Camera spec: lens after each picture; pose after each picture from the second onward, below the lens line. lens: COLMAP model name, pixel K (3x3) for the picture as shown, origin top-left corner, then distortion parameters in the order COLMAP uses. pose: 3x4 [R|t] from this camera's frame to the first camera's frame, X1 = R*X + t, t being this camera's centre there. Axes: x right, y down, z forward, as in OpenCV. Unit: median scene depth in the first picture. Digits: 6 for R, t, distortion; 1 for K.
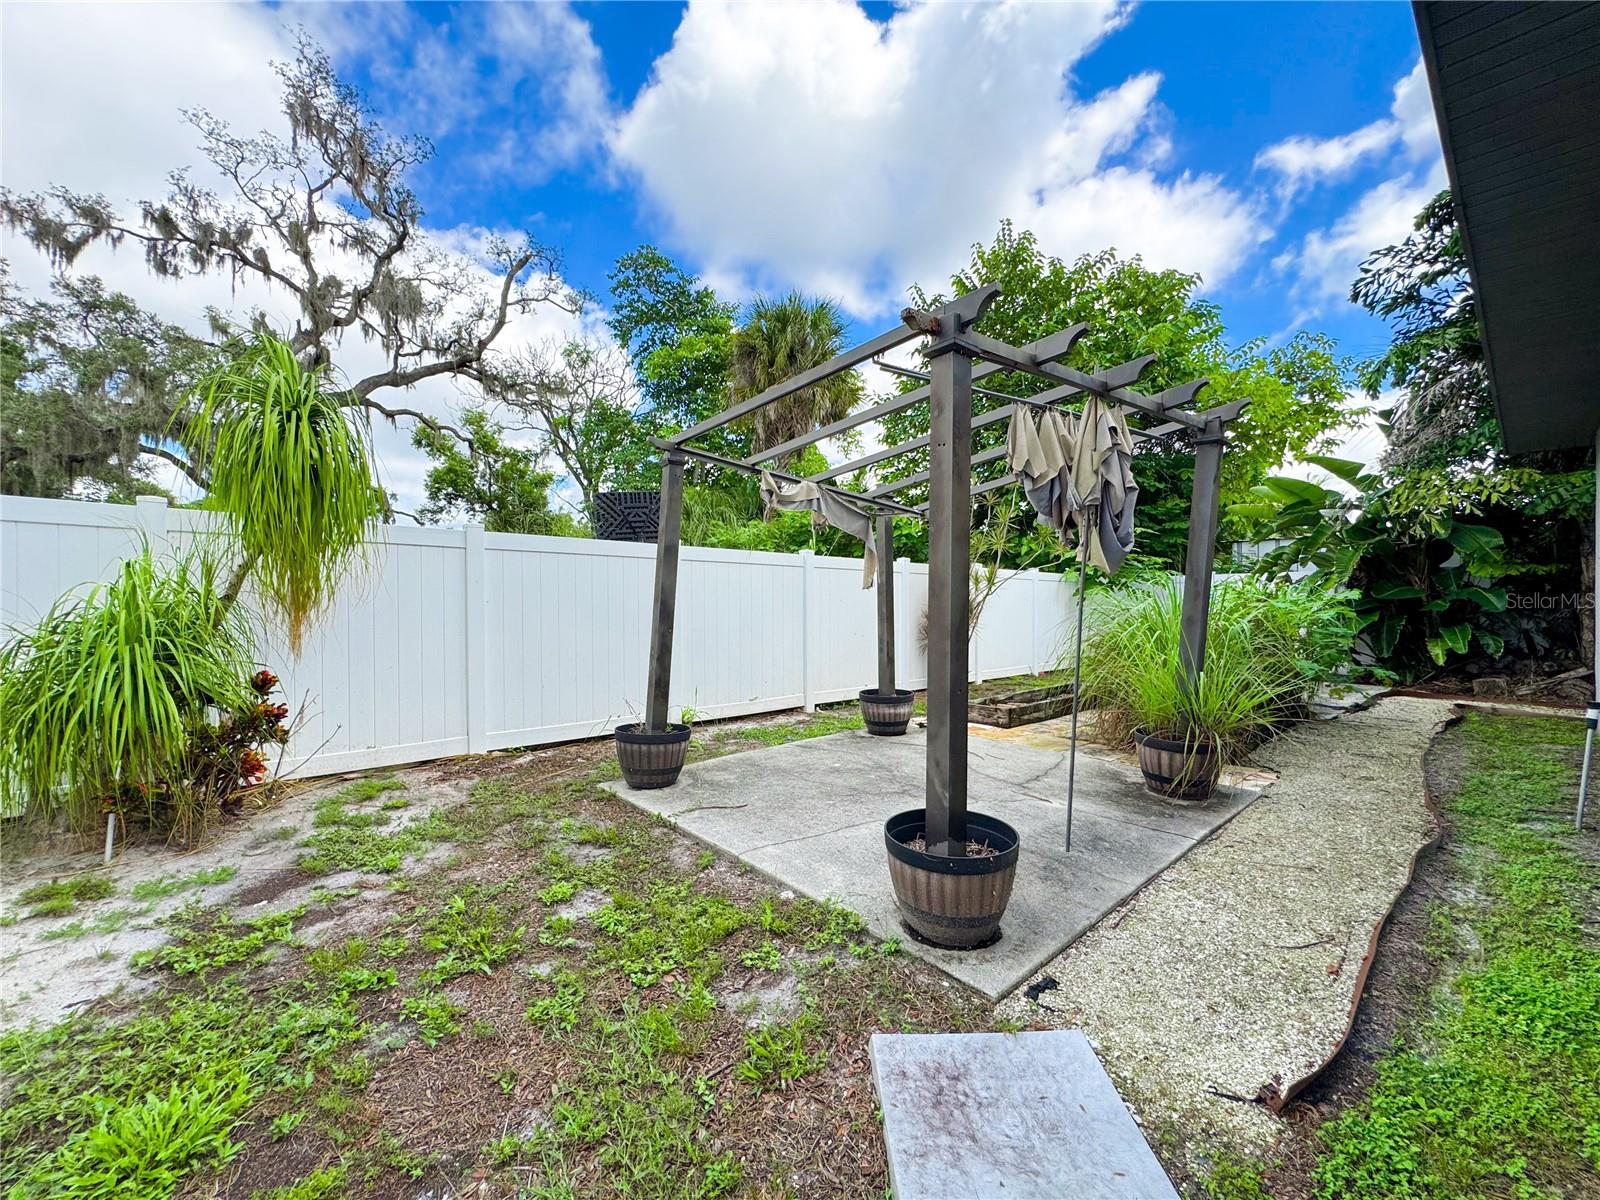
lens RADIAL K [[638.1, 0, 797.5], [0, 638.1, 597.2], [0, 0, 1]] dist [-0.005763, 0.000702]
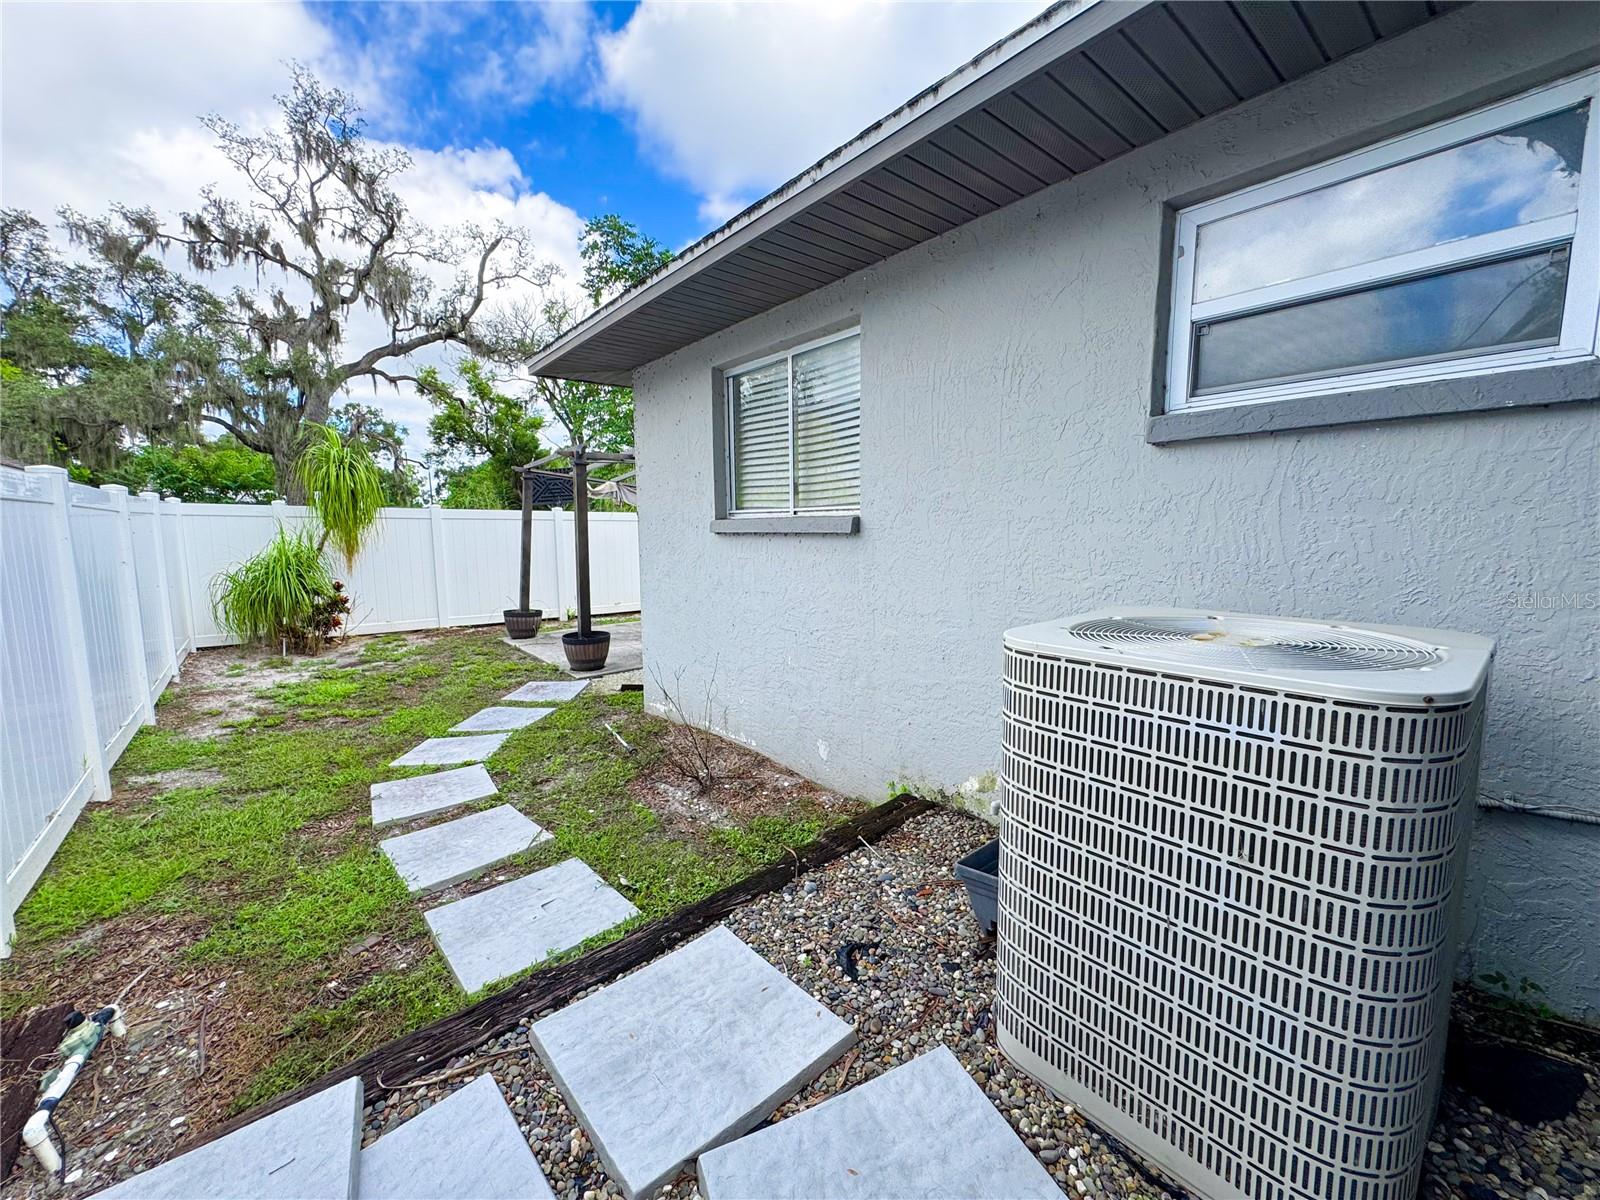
lens RADIAL K [[638.1, 0, 797.7], [0, 638.1, 601.1], [0, 0, 1]] dist [-0.005763, 0.000702]
pose [[0.999658, 0.003909, -0.025855, 0.170141], [-0.000819, 0.992962, 0.118434, -0.016799], [0.026136, -0.118372, 0.992625, -0.241059]]
